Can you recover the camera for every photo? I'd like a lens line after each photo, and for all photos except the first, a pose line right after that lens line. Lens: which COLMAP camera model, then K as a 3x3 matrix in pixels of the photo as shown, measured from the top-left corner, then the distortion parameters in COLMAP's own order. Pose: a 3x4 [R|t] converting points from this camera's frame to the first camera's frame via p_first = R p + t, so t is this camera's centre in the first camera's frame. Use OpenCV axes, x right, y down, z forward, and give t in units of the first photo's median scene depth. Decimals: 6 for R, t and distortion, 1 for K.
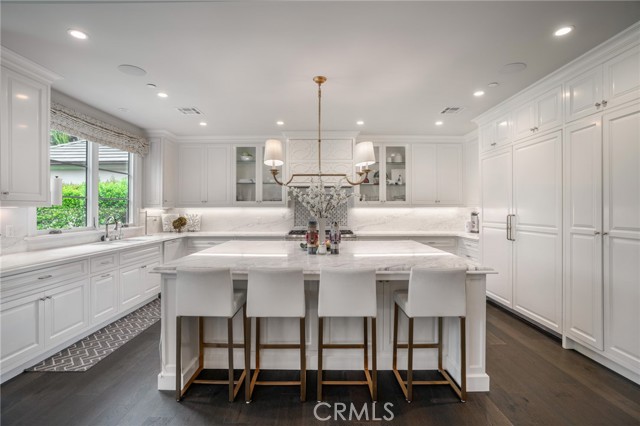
lens RADIAL K [[300.8, 0, 321.3], [0, 300.8, 212.1], [0, 0, 1]] dist [-0.042784, 0.001388]
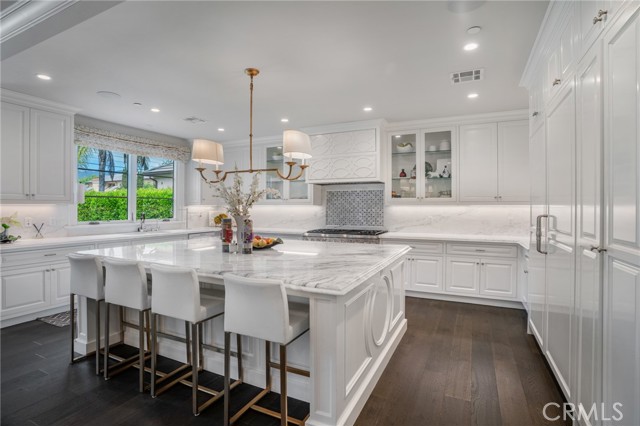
lens RADIAL K [[300.8, 0, 315.3], [0, 300.8, 211.3], [0, 0, 1]] dist [-0.042784, 0.001388]
pose [[0.900939, 0.007483, -0.433881, 0.398691], [-0.006871, 0.999972, 0.002980, 0.001224], [0.433891, 0.000296, 0.900965, 0.147010]]
